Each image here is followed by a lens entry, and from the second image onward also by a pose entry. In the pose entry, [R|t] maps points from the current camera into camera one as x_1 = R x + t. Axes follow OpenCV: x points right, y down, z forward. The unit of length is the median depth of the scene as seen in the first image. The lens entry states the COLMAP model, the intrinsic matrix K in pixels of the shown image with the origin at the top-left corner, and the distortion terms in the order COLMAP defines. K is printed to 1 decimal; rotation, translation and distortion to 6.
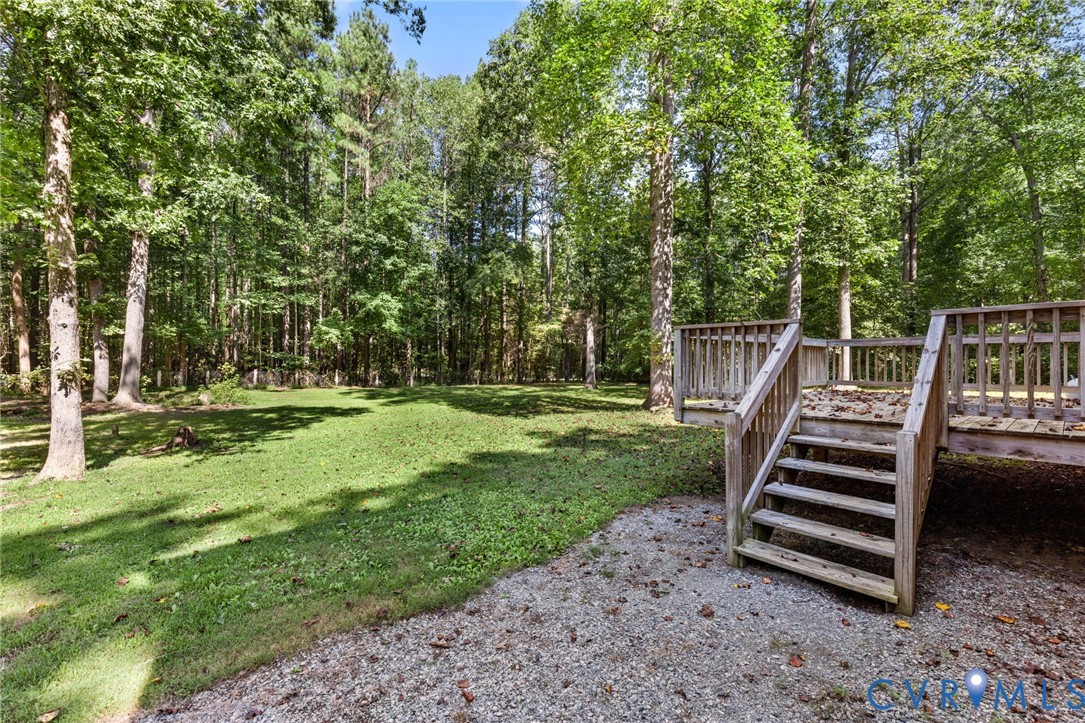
lens RADIAL K [[488.5, 0, 537.7], [0, 488.5, 358.6], [0, 0, 1]] dist [0.004075, 0.000175]
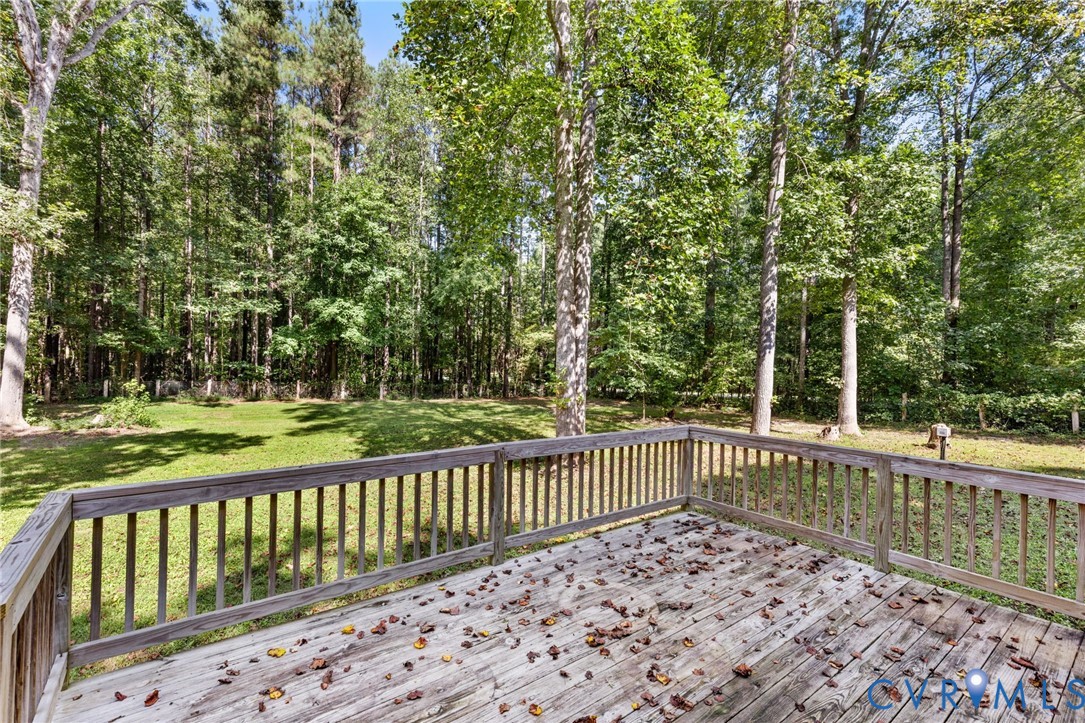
lens RADIAL K [[488.5, 0, 542.1], [0, 488.5, 357.3], [0, 0, 1]] dist [0.004075, 0.000175]
pose [[0.996528, 0.018501, -0.081177, 0.137331], [-0.018337, 0.999828, 0.002765, -0.036621], [0.081214, -0.001267, 0.996696, 0.119863]]
